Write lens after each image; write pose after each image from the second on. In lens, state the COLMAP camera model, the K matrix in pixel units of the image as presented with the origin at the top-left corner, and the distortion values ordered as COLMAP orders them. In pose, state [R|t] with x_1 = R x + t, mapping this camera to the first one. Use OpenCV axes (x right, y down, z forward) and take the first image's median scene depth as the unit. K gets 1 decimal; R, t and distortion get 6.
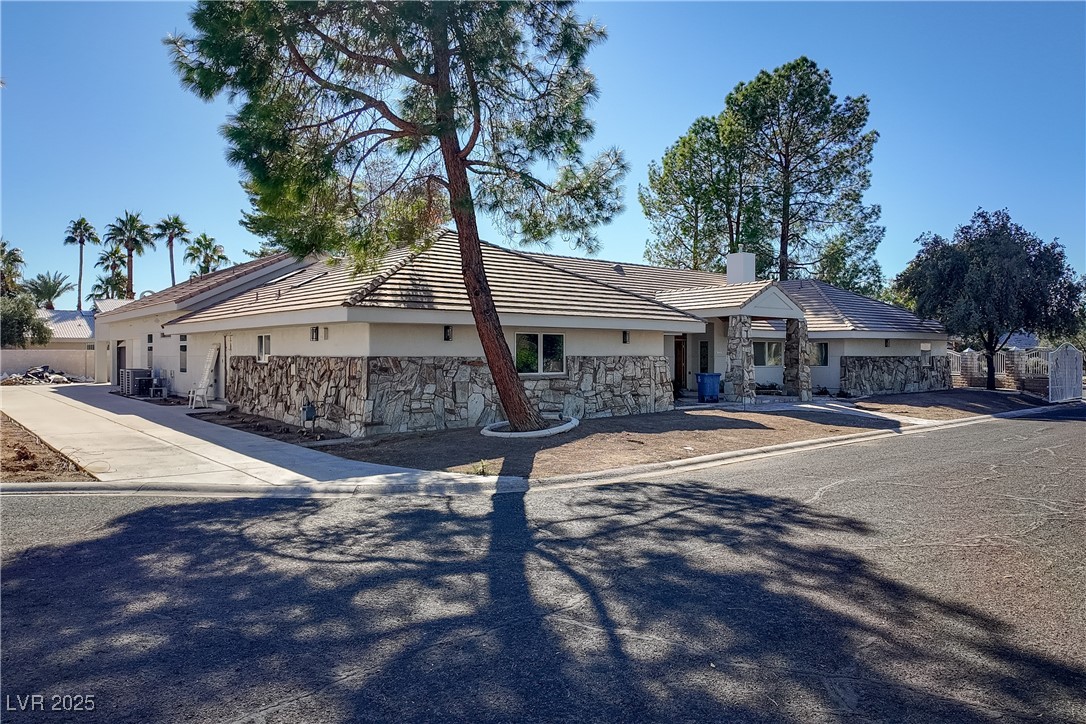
lens RADIAL K [[745.8, 0, 539.3], [0, 745.8, 360.5], [0, 0, 1]] dist [0.066584, -0.083414]
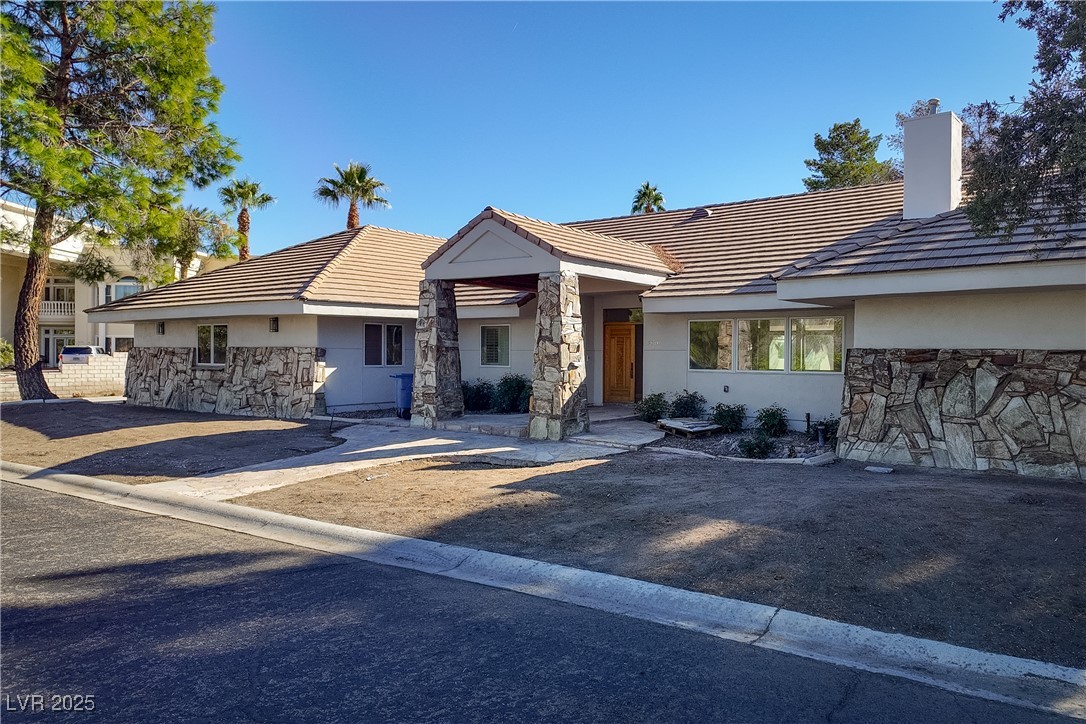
lens RADIAL K [[745.8, 0, 629.3], [0, 745.8, 355.2], [0, 0, 1]] dist [0.066584, -0.083414]
pose [[0.296588, 0.013199, -0.954914, 1.053830], [-0.005127, 0.999912, 0.012229, -0.009227], [0.954992, 0.001269, 0.296629, 1.143970]]
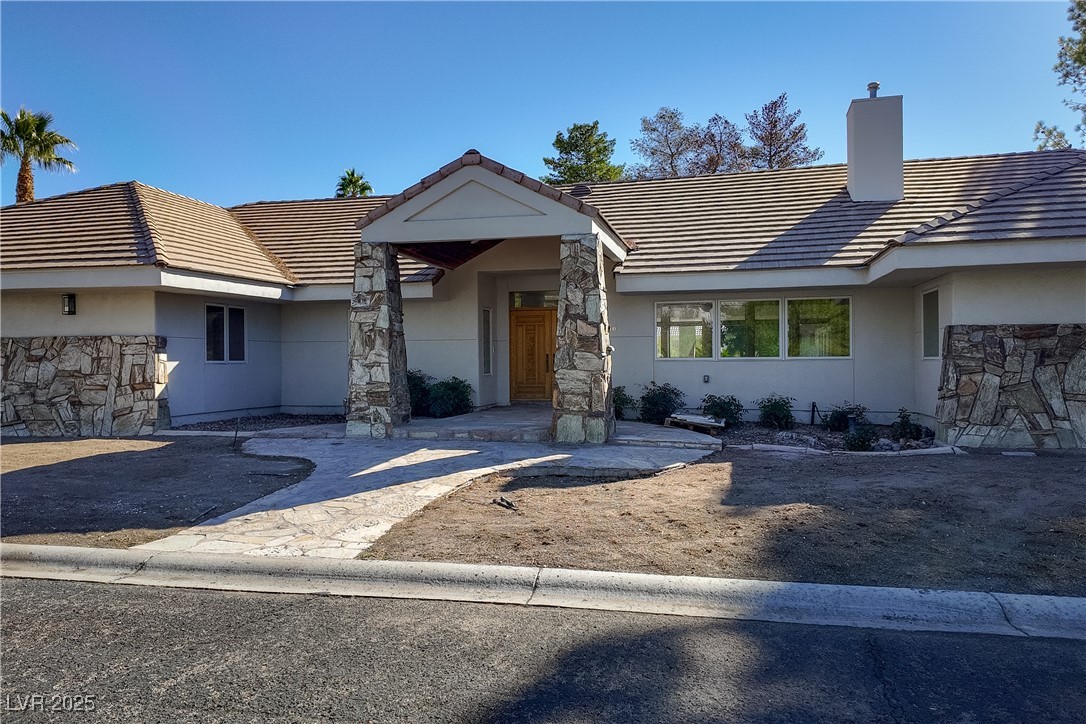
lens RADIAL K [[754.9, 0, 541.7], [0, 754.9, 357.4], [0, 0, 1]] dist [0.032721, -0.018636]
pose [[0.606390, 0.002913, -0.795162, 0.828944], [0.003133, 0.999977, 0.006052, 0.008391], [0.795162, -0.006161, 0.606366, 0.943708]]
